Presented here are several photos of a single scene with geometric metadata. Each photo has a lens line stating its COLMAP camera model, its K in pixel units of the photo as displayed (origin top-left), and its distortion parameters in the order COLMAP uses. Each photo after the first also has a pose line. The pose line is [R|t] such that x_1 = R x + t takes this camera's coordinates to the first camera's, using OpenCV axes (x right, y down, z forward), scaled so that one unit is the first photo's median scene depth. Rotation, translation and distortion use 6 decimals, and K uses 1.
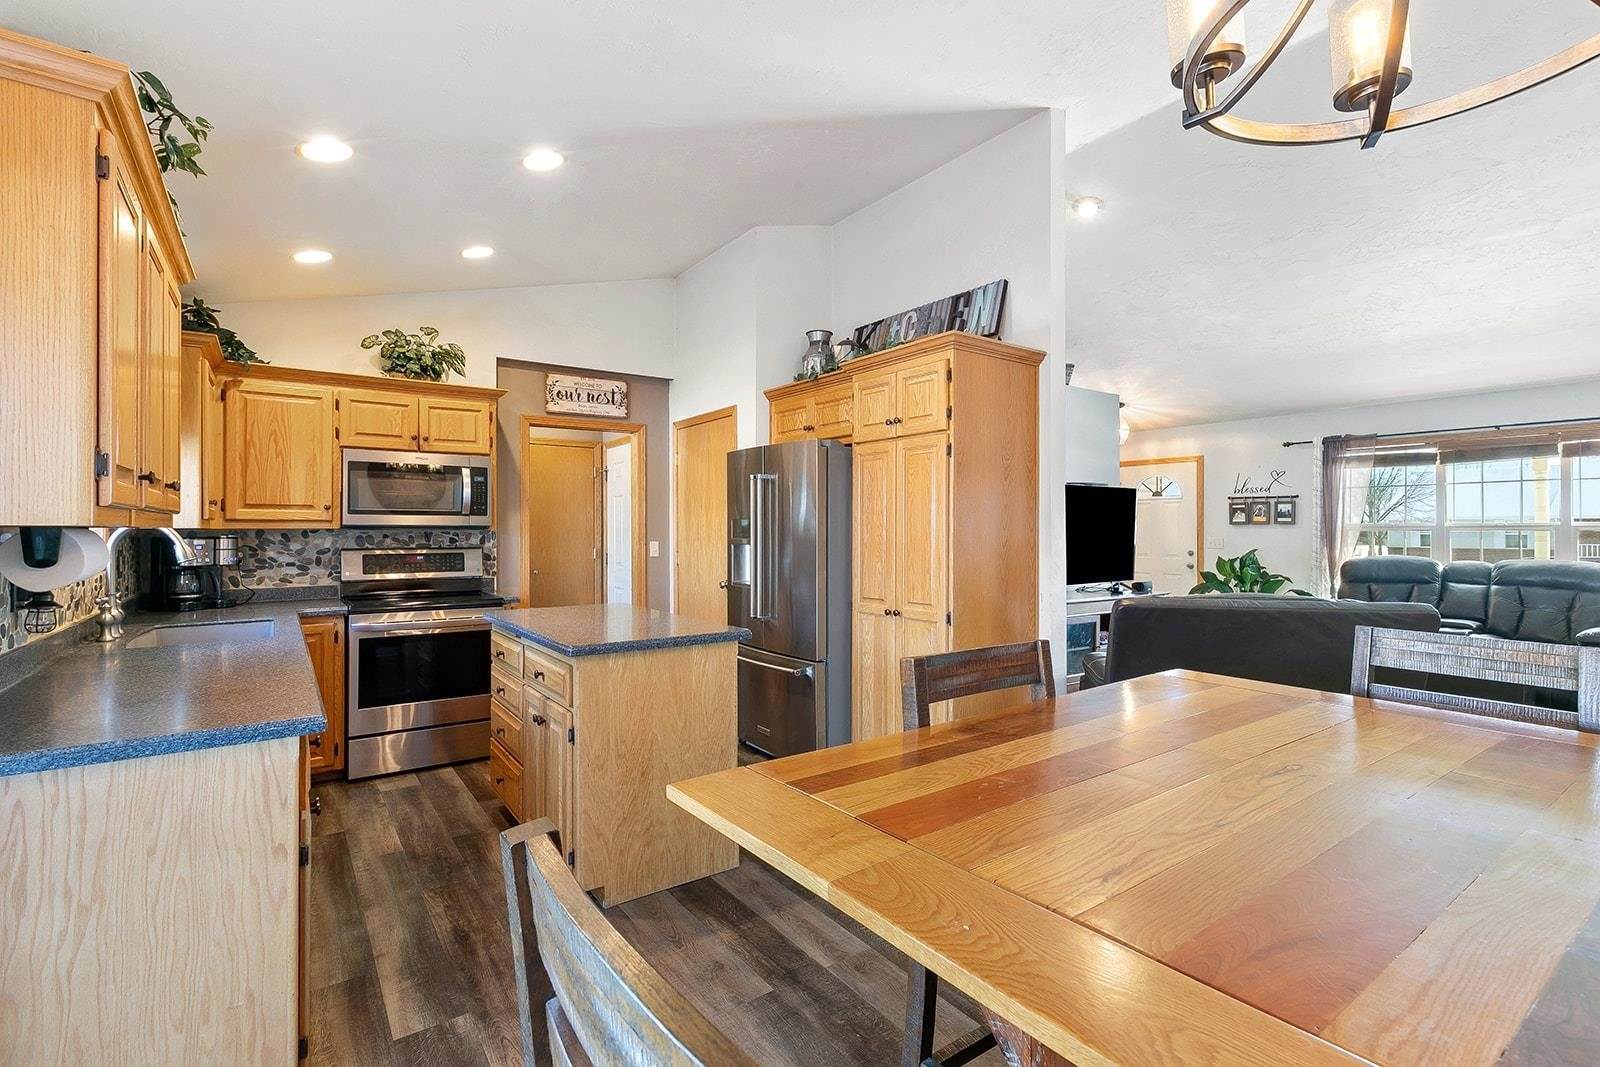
lens RADIAL K [[735.7, 0, 801.5], [0, 735.7, 524.9], [0, 0, 1]] dist [0.003954, 0.000026]
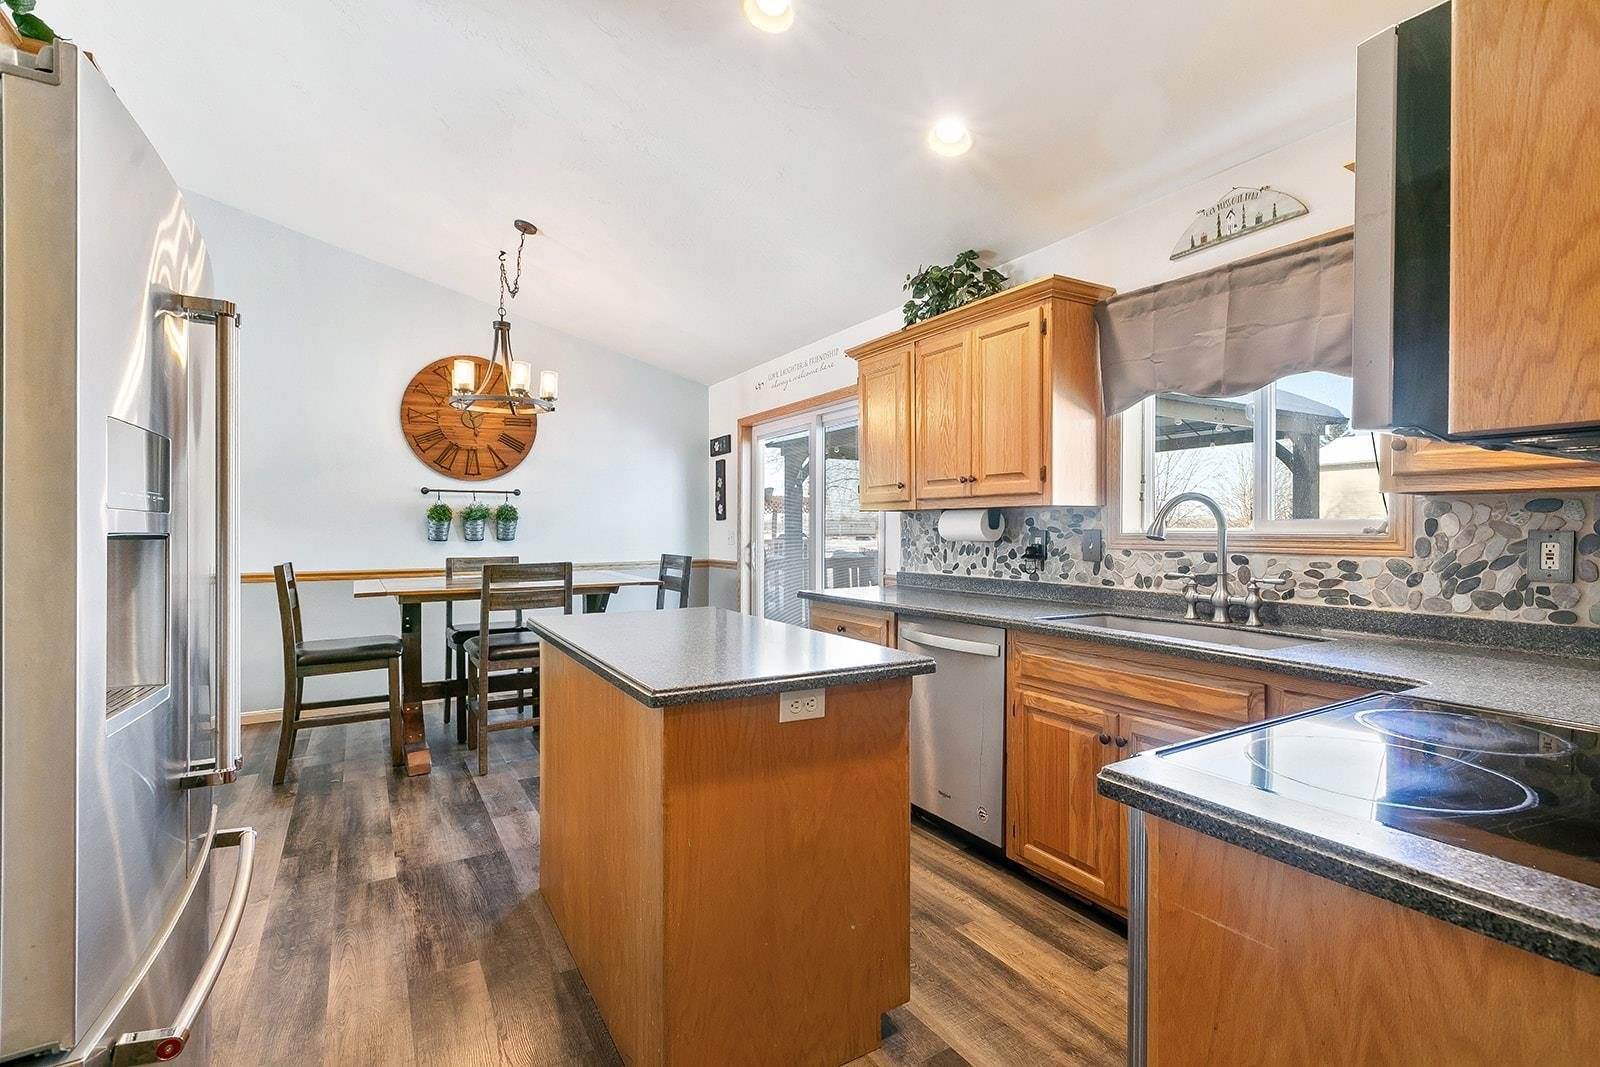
lens RADIAL K [[735.7, 0, 801.5], [0, 735.7, 524.9], [0, 0, 1]] dist [0.003954, 0.000026]
pose [[-0.996715, 0.005801, 0.080781, -0.331956], [0.005145, 0.999952, -0.008335, 0.025553], [-0.080825, -0.007892, -0.996697, 1.310883]]
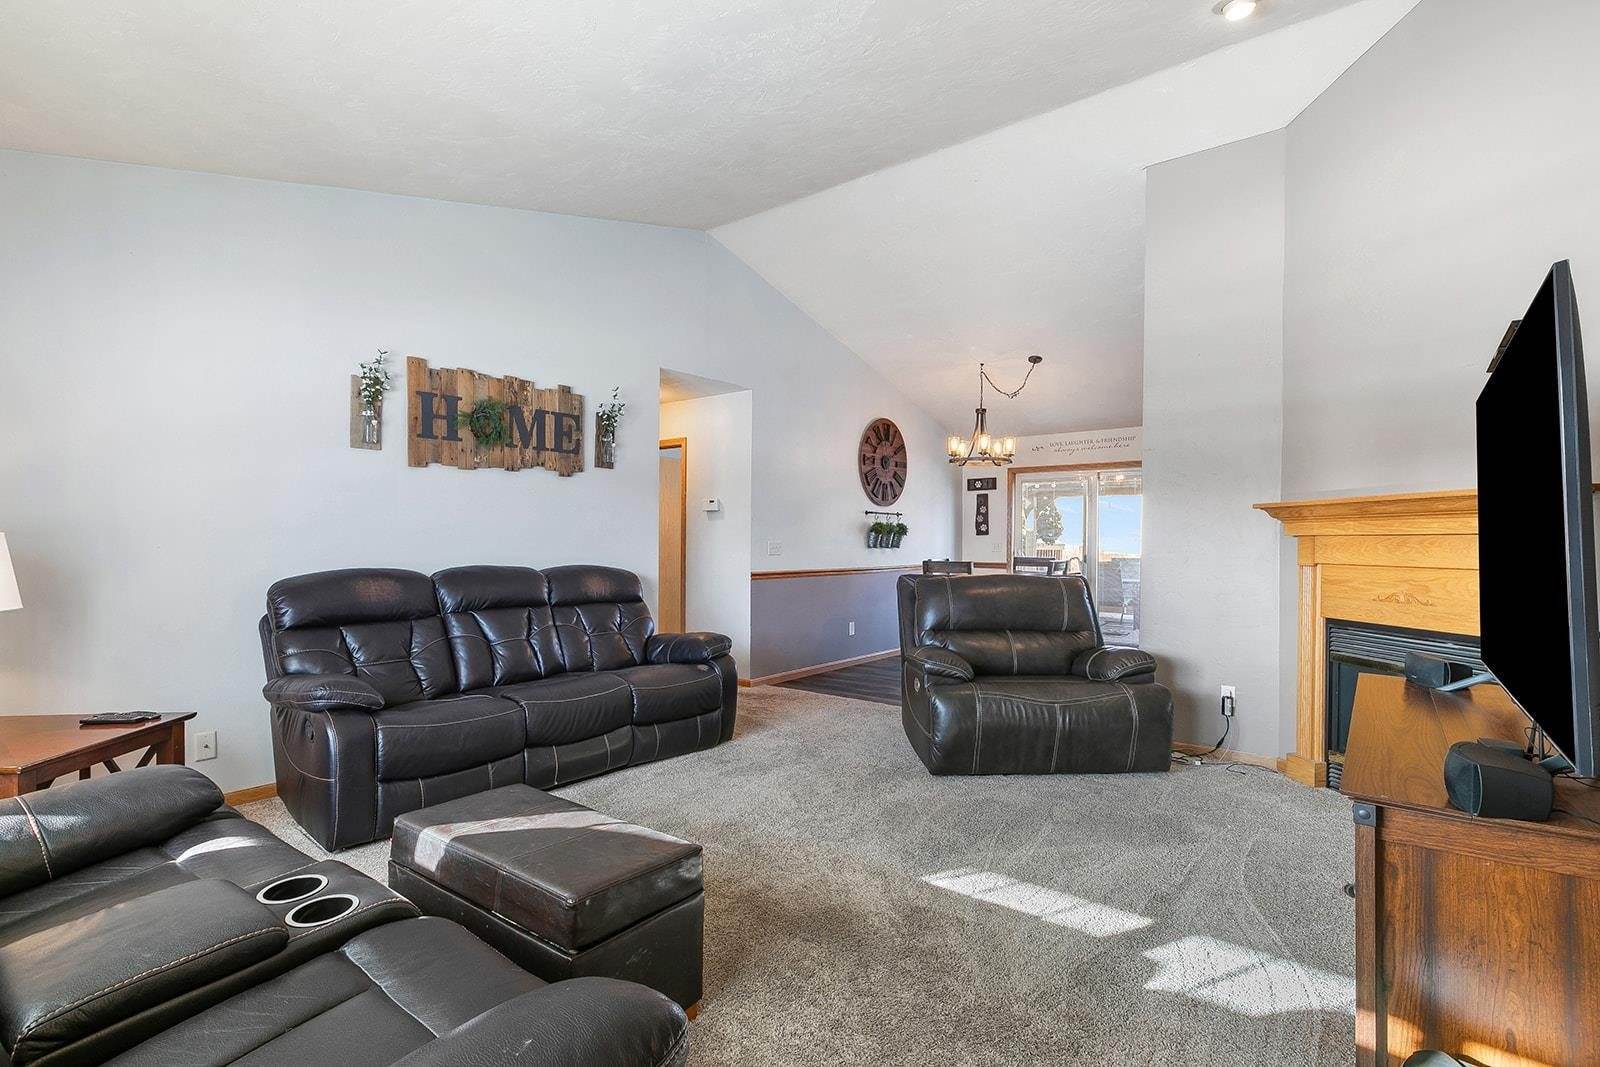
lens RADIAL K [[758.5, 0, 800.0], [0, 758.5, 533.5], [0, 0, 1]] dist [0.001484, 0.000005]
pose [[-0.957199, -0.007759, -0.289327, 1.131561], [-0.004025, 0.999901, -0.013501, 0.030306], [0.289403, -0.011759, -0.957135, 1.832842]]
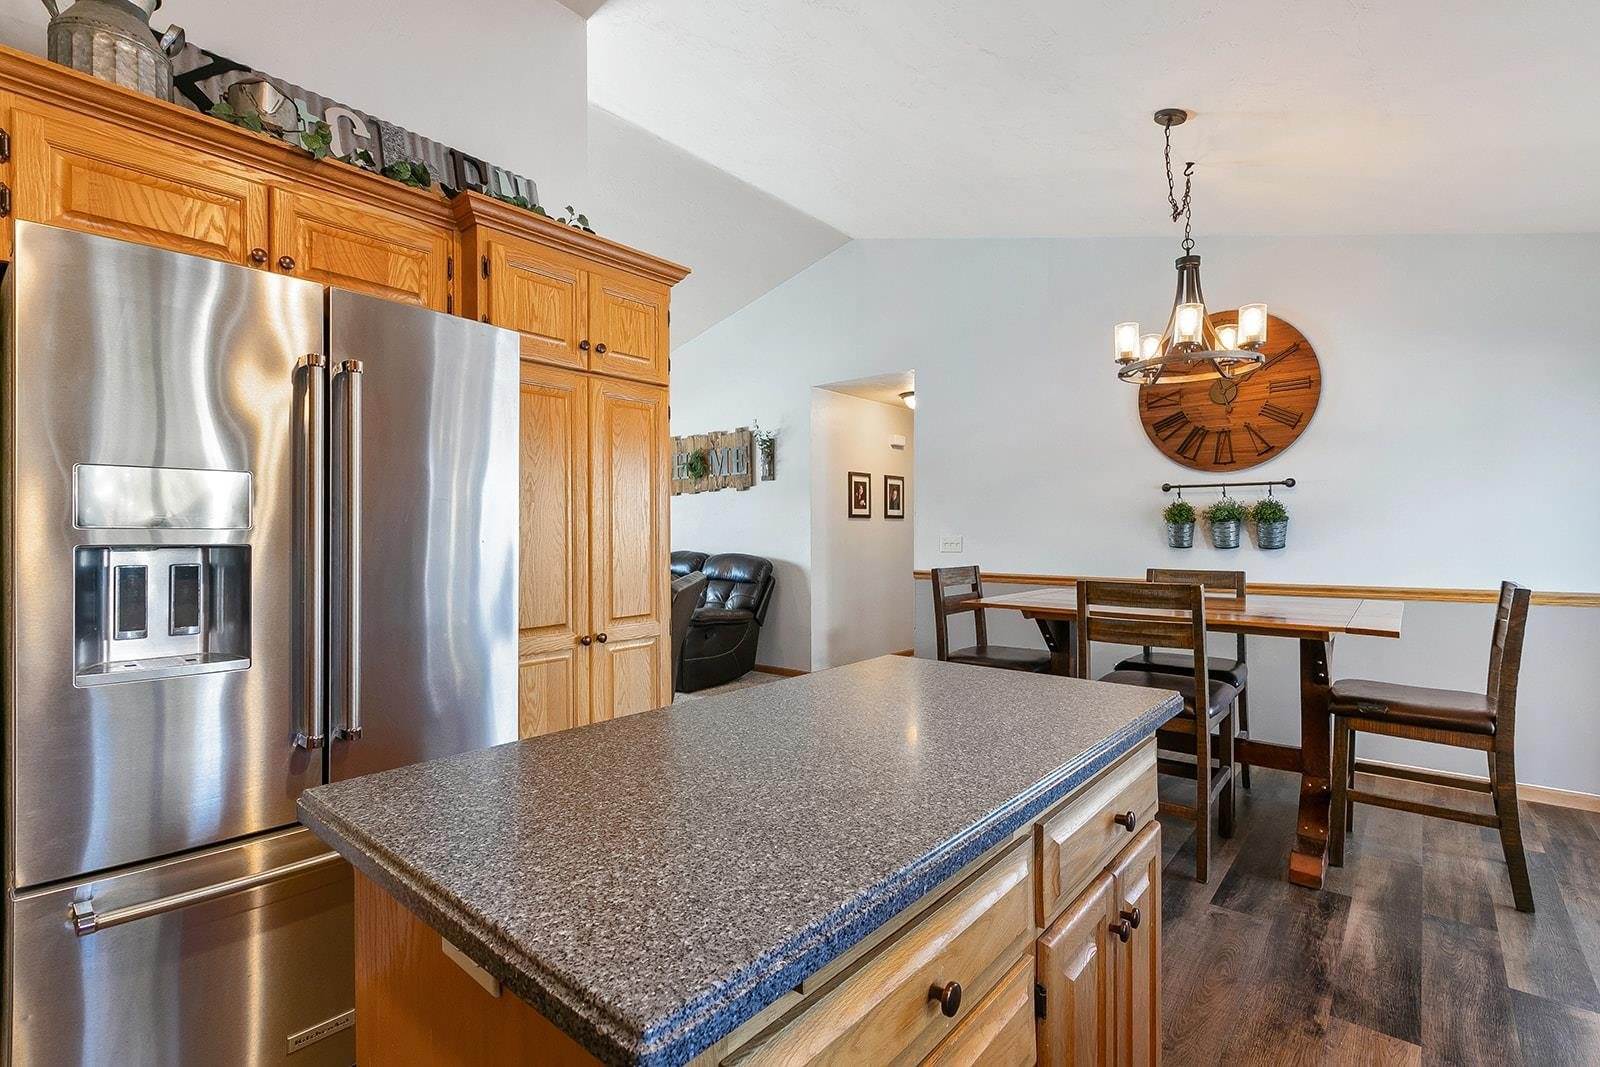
lens RADIAL K [[735.7, 0, 801.5], [0, 735.7, 524.9], [0, 0, 1]] dist [0.003954, 0.000026]
pose [[-0.246997, 0.009247, 0.968972, -0.489671], [-0.004257, 0.999934, -0.010628, 0.020709], [-0.969007, -0.006750, -0.246942, 0.869481]]
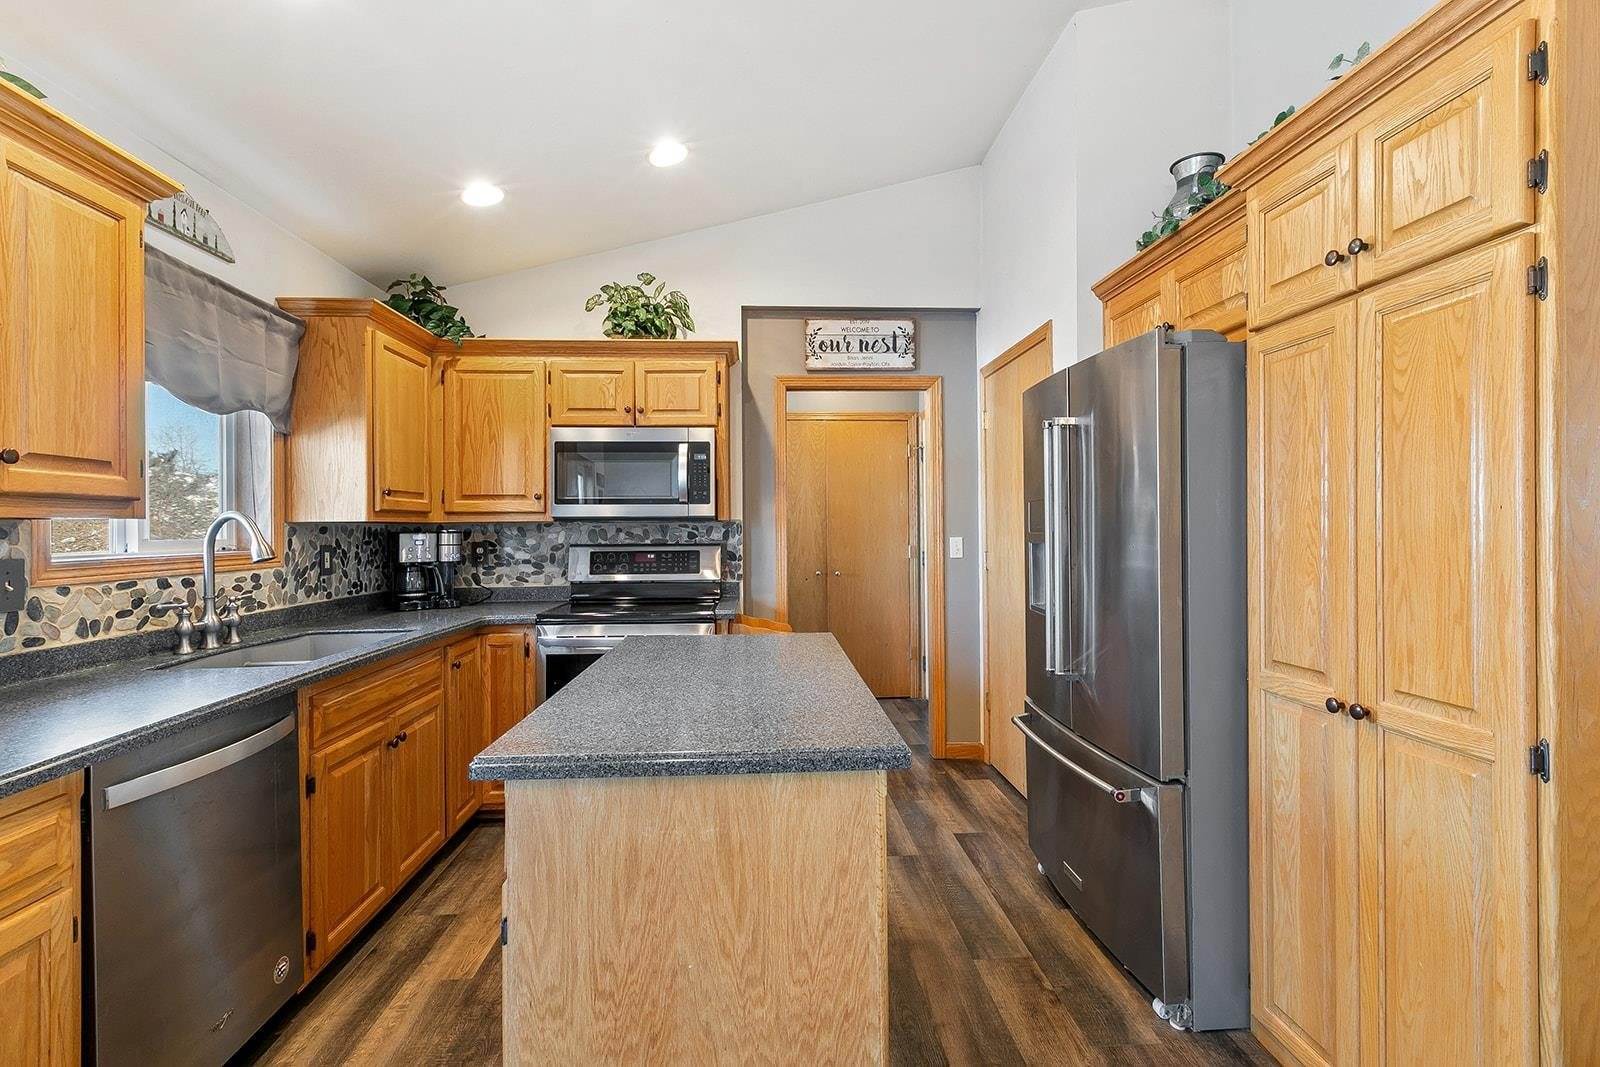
lens RADIAL K [[735.7, 0, 801.5], [0, 735.7, 524.9], [0, 0, 1]] dist [0.003954, 0.000026]
pose [[0.849528, -0.005972, -0.527509, 0.072570], [0.009852, 0.999941, 0.004546, 0.007964], [0.527451, -0.009059, 0.849537, 0.425889]]
